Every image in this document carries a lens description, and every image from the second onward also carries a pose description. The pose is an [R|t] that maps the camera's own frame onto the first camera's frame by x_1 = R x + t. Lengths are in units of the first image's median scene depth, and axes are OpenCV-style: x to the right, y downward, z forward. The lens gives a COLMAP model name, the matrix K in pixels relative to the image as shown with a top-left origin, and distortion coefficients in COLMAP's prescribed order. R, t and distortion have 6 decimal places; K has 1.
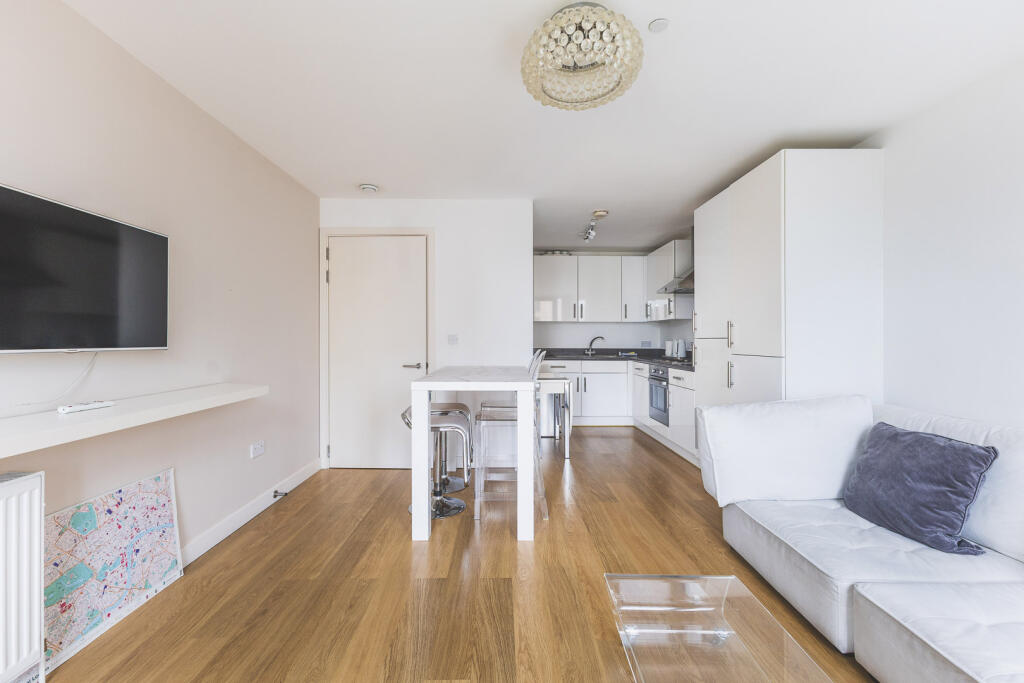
lens RADIAL K [[440.5, 0, 507.6], [0, 440.5, 337.9], [0, 0, 1]] dist [0.002448, -0.000066]
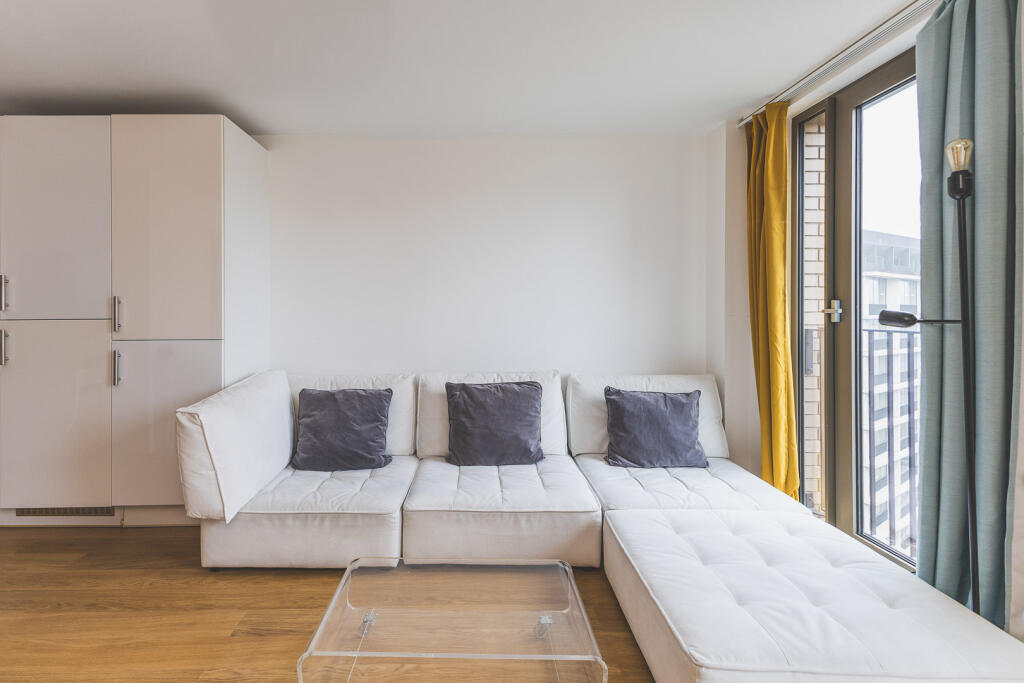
lens RADIAL K [[463.4, 0, 472.2], [0, 463.4, 311.7], [0, 0, 1]] dist [0.002918, 0.000407]
pose [[-0.004227, 0.001456, 0.999990, -0.282773], [0.001284, 0.999998, -0.001450, -0.009998], [-0.999990, 0.001278, -0.004229, 0.387523]]
